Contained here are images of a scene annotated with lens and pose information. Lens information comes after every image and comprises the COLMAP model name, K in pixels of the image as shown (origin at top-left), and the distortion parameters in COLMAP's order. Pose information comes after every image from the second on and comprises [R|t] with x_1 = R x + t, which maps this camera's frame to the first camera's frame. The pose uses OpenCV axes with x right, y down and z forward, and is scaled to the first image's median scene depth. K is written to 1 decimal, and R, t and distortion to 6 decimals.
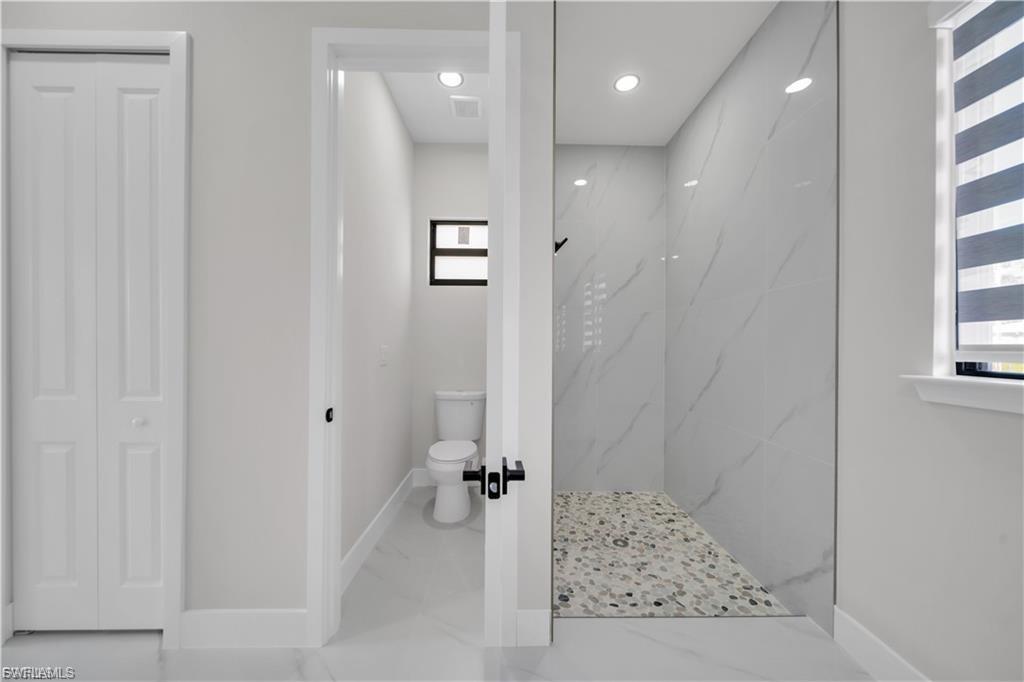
lens RADIAL K [[356.3, 0, 510.4], [0, 356.3, 344.0], [0, 0, 1]] dist [-0.000149, -0.000623]
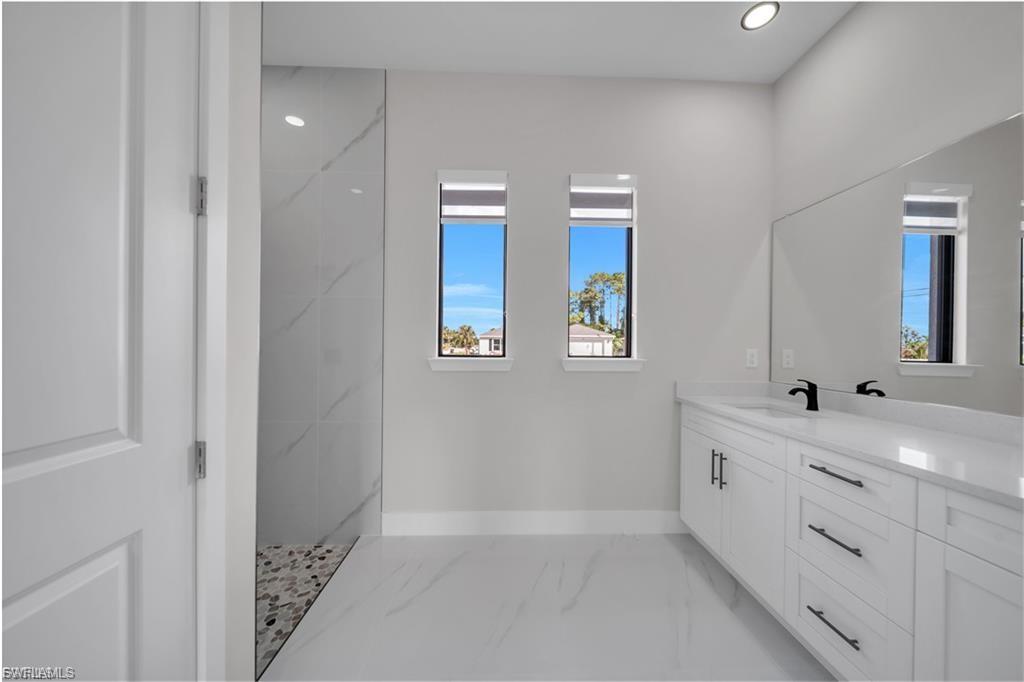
lens RADIAL K [[356.3, 0, 511.9], [0, 356.3, 342.2], [0, 0, 1]] dist [-0.000149, -0.000623]
pose [[-0.036533, -0.001889, 0.999331, -0.508219], [-0.008662, 0.999961, 0.001574, -0.001816], [-0.999295, -0.008598, -0.036548, 0.402751]]
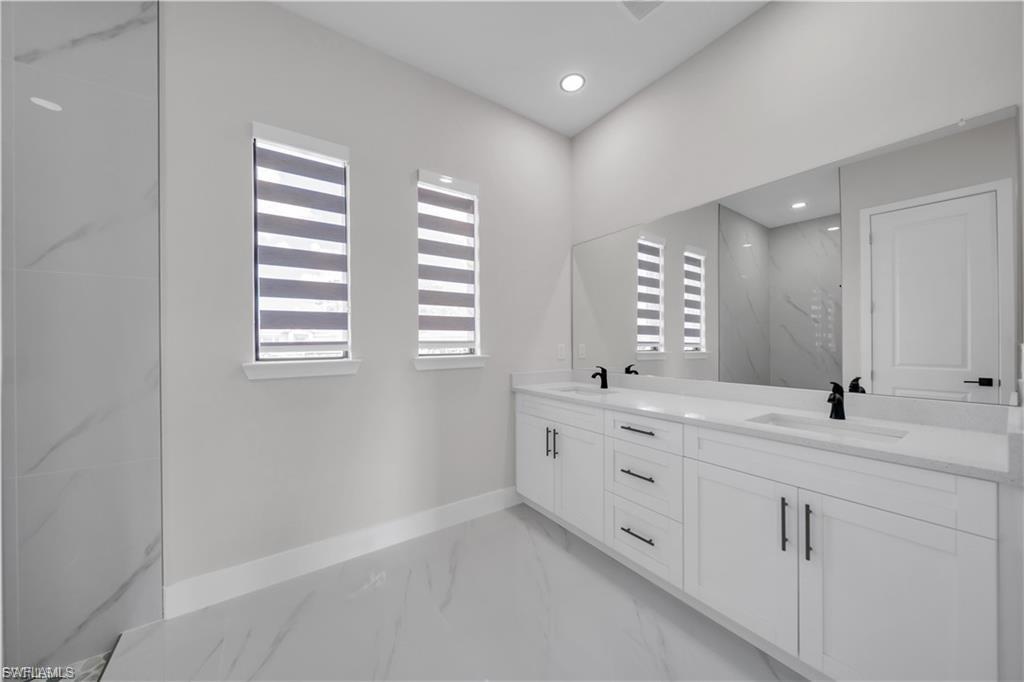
lens RADIAL K [[356.3, 0, 517.7], [0, 356.3, 341.3], [0, 0, 1]] dist [-0.000149, -0.000623]
pose [[-0.578506, -0.002796, 0.815673, -0.459515], [0.002494, 0.999983, 0.005196, -0.004545], [-0.815674, 0.005040, -0.578489, 0.597542]]
